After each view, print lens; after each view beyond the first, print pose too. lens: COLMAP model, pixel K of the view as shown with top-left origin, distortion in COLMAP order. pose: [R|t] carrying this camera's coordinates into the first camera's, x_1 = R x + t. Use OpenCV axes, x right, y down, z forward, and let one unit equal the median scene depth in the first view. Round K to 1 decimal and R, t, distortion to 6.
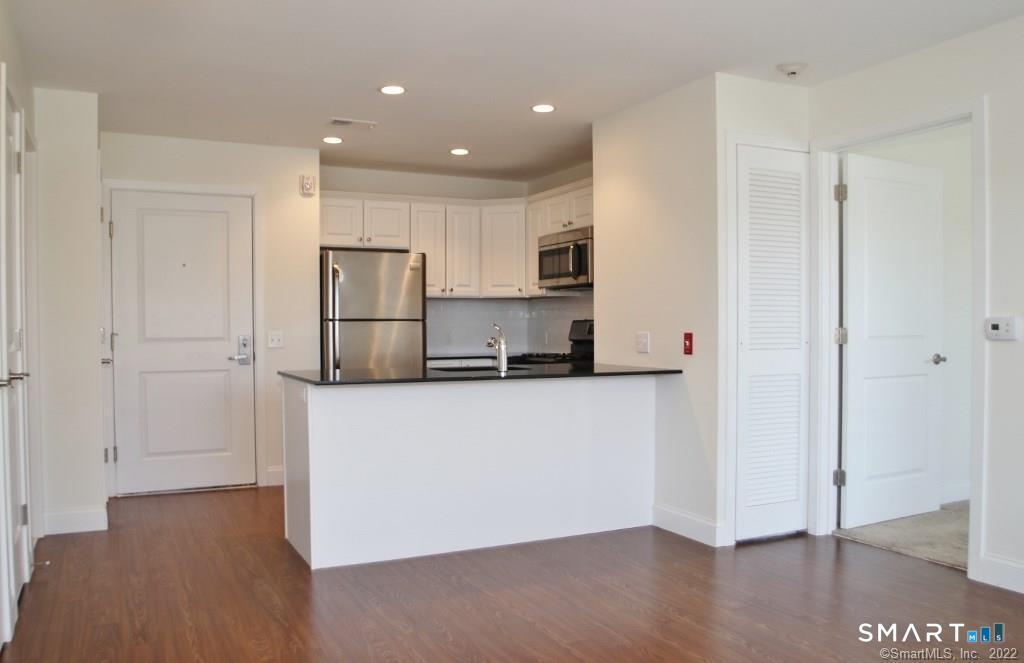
lens RADIAL K [[835.6, 0, 512.0], [0, 835.6, 331.5], [0, 0, 1]] dist [-0.104991, 0.097269]
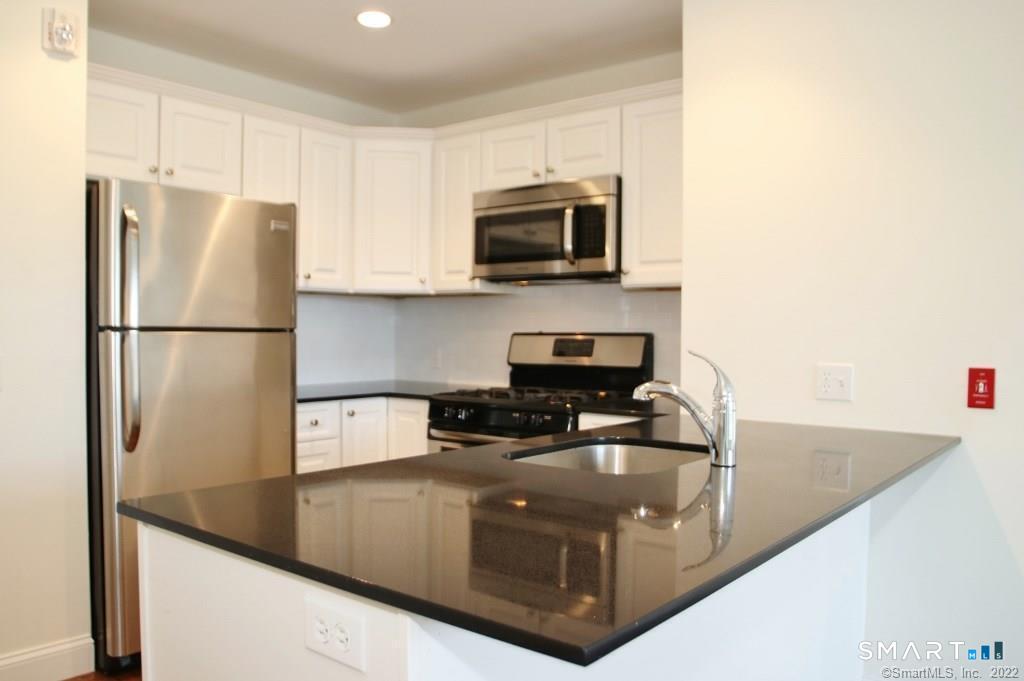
lens RADIAL K [[817.5, 0, 498.9], [0, 817.5, 324.4], [0, 0, 1]] dist [-0.029123, -0.000307]
pose [[0.910328, 0.014569, 0.413632, -0.216173], [-0.009583, 0.999854, -0.014127, -0.012058], [-0.413777, 0.008896, 0.910335, 0.511922]]
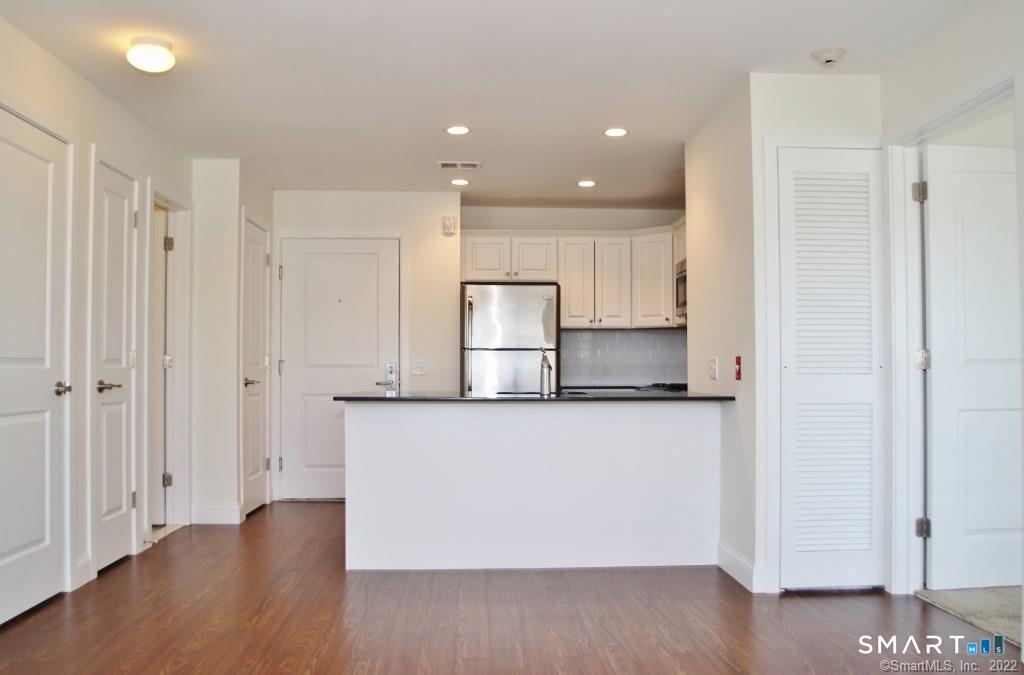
lens RADIAL K [[827.2, 0, 512.0], [0, 827.2, 337.5], [0, 0, 1]] dist [-0.052910, 0.000906]
pose [[0.916966, -0.011466, -0.398800, 0.268861], [-0.006148, 0.999062, -0.042861, 0.016822], [0.398918, 0.041754, 0.916036, 0.047531]]
